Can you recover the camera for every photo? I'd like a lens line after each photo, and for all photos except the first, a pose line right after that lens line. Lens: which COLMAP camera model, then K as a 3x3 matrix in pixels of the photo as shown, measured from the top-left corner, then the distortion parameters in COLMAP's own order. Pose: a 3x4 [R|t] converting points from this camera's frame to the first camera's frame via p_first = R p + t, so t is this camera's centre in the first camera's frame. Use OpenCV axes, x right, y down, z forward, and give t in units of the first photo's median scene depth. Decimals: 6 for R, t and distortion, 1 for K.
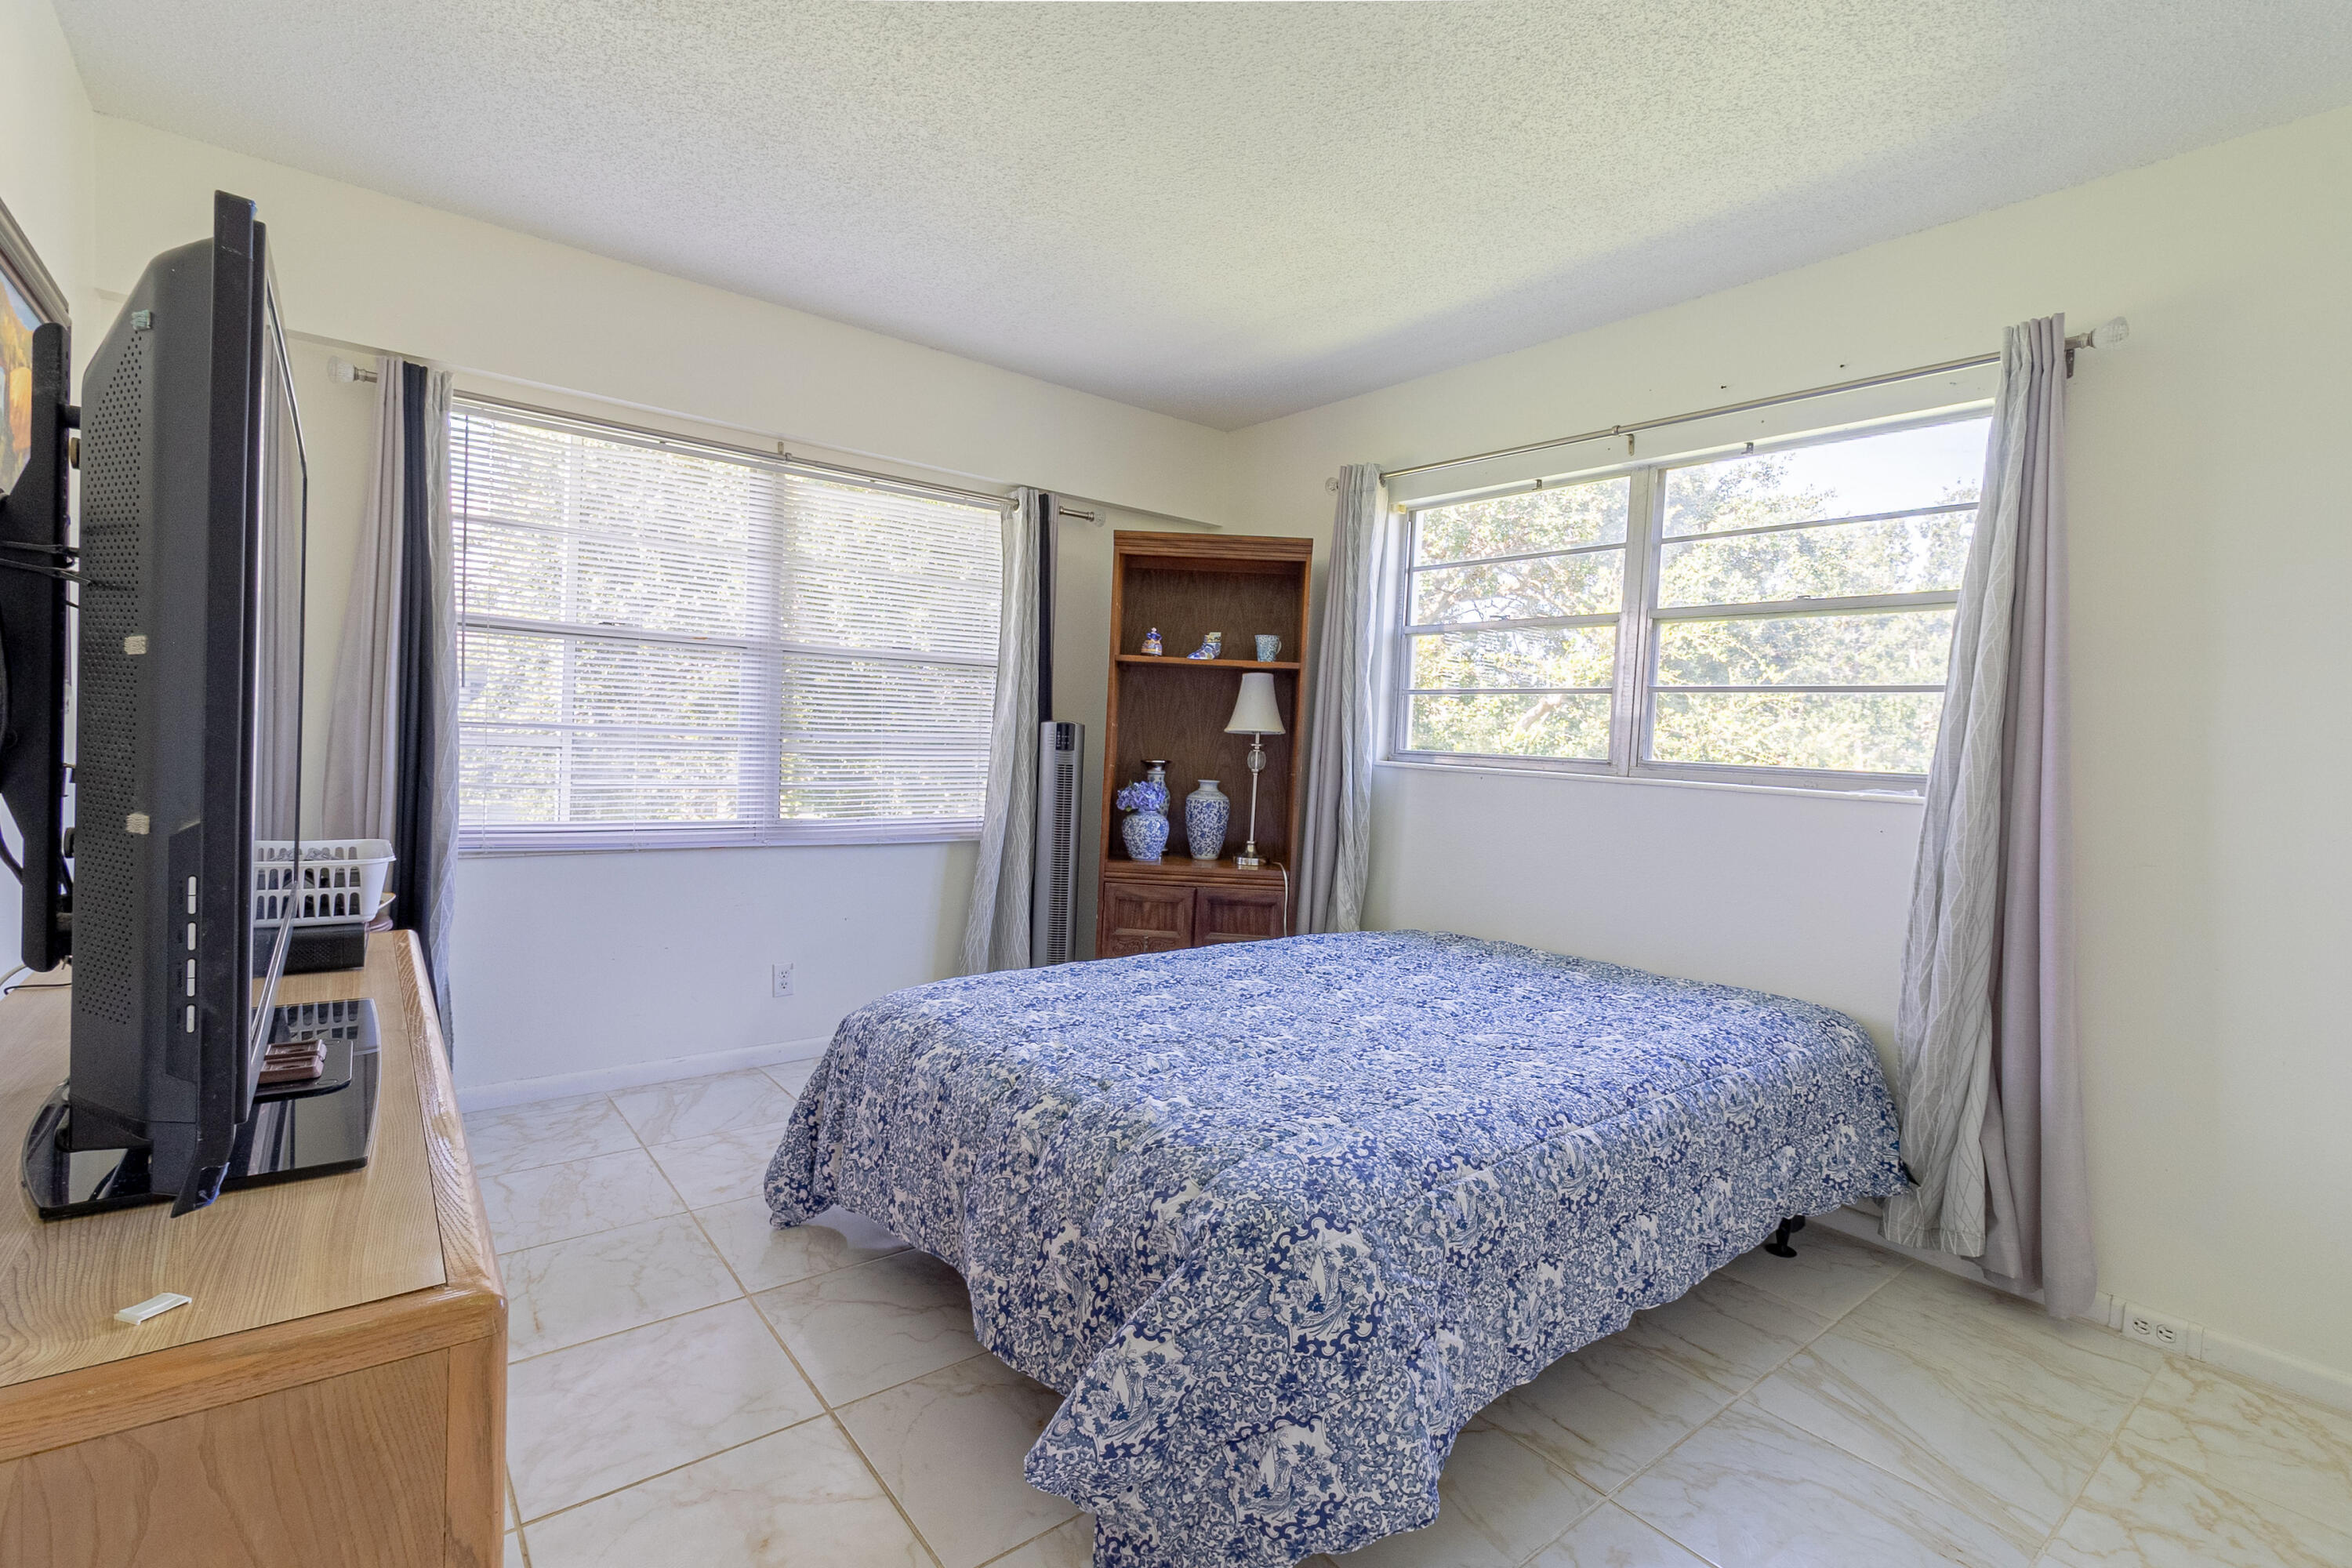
lens RADIAL K [[1078.4, 0, 1191.6], [0, 1078.4, 764.7], [0, 0, 1]] dist [0.000568, -0.000144]
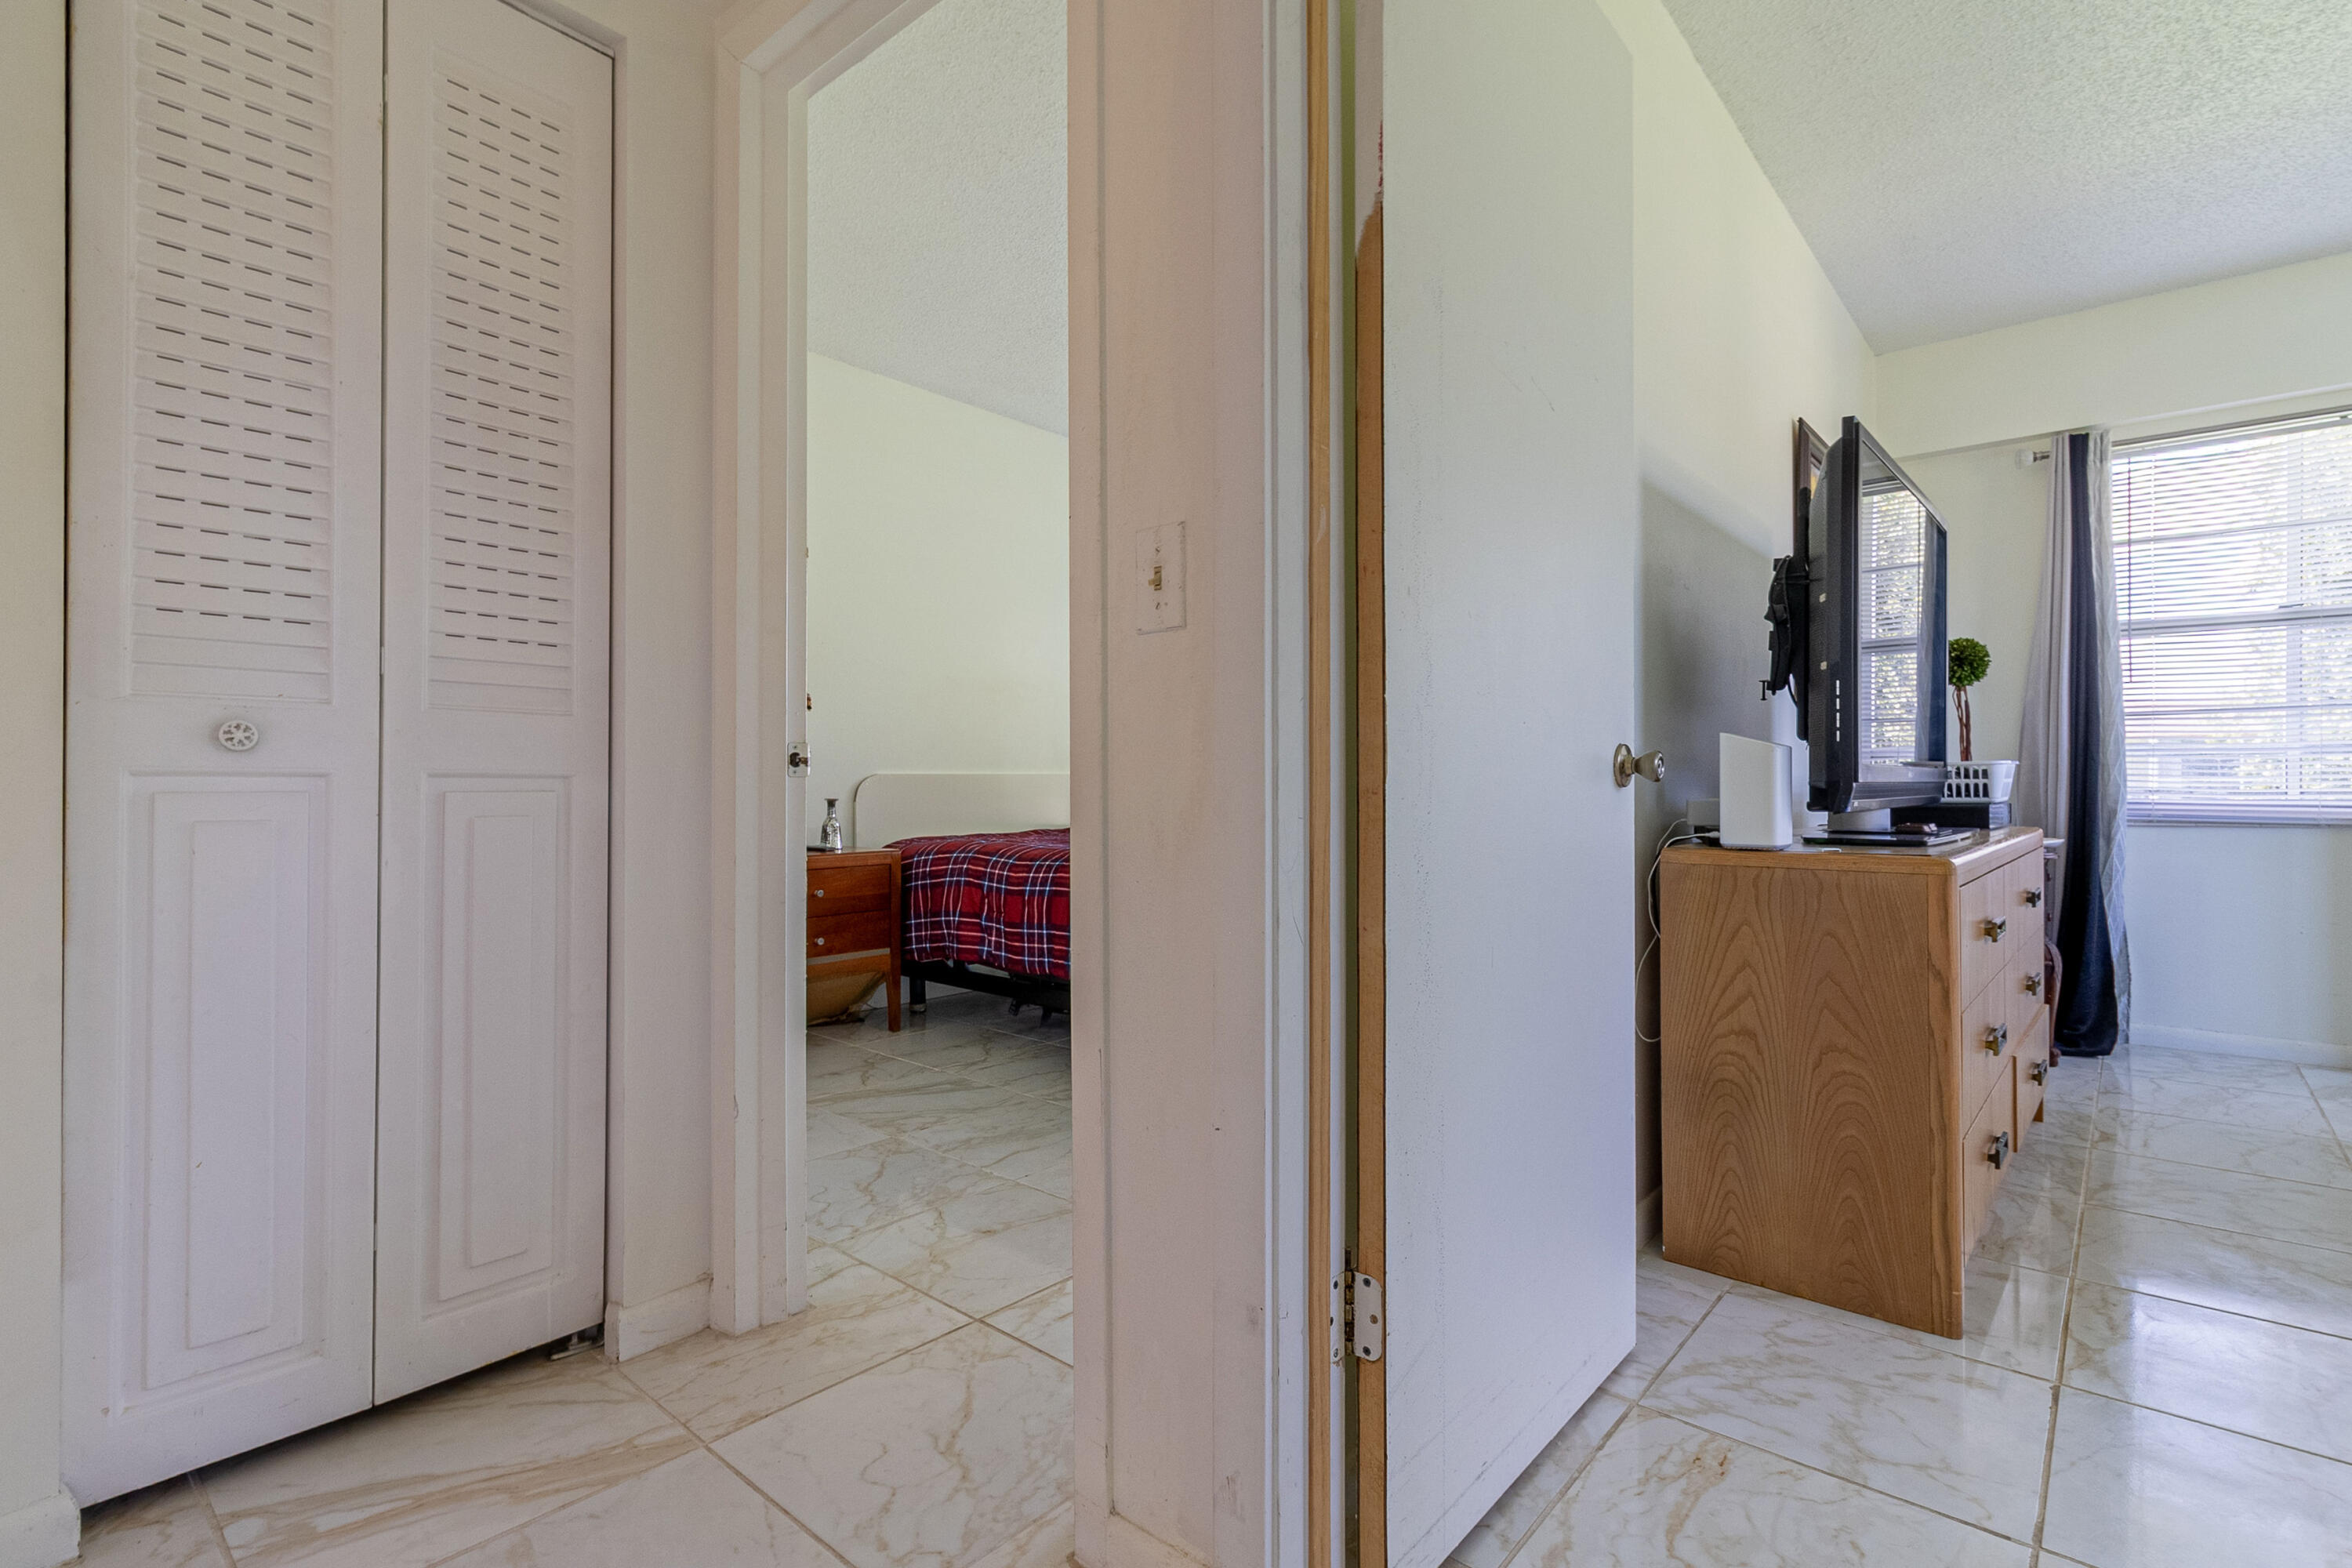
lens RADIAL K [[1078.4, 0, 1191.6], [0, 1078.4, 764.7], [0, 0, 1]] dist [0.000568, -0.000144]
pose [[0.172312, -0.065140, -0.982886, 0.326681], [-0.022149, 0.997303, -0.069979, 0.130936], [0.984793, 0.033828, 0.170404, -0.232281]]
